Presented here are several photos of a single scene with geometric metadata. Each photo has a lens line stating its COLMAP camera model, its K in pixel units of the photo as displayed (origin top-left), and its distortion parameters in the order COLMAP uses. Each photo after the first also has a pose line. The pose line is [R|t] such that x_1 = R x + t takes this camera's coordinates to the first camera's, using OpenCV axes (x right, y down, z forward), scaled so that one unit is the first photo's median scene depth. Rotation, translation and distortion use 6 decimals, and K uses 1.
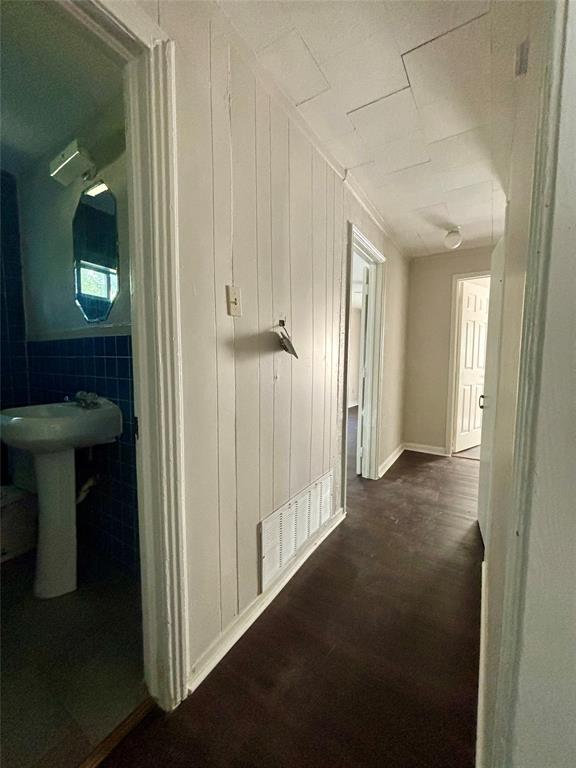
lens RADIAL K [[308.1, 0, 288.0], [0, 308.1, 384.0], [0, 0, 1]] dist [0.000546, 0.000090]
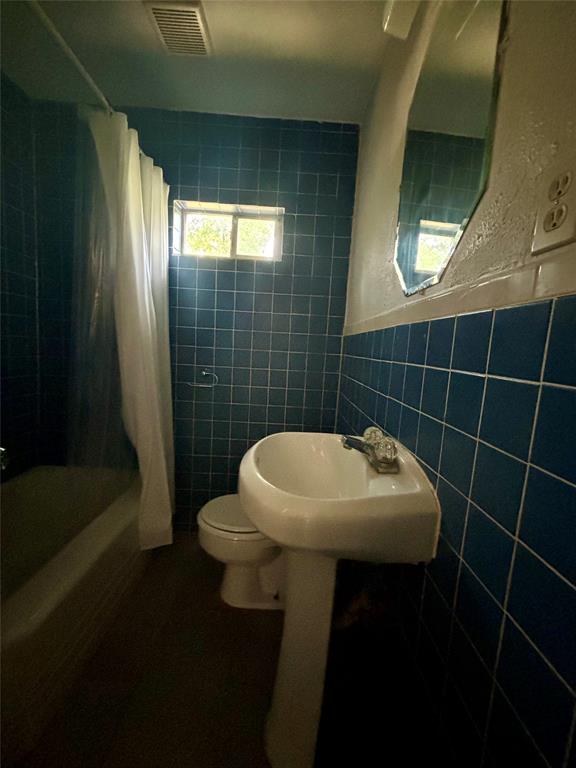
lens RADIAL K [[308.1, 0, 288.0], [0, 308.1, 384.0], [0, 0, 1]] dist [0.000546, 0.000090]
pose [[0.559250, 0.125253, -0.819482, -0.329218], [-0.123170, 0.990103, 0.067275, -0.066560], [0.819798, 0.063312, 0.569143, 0.571502]]
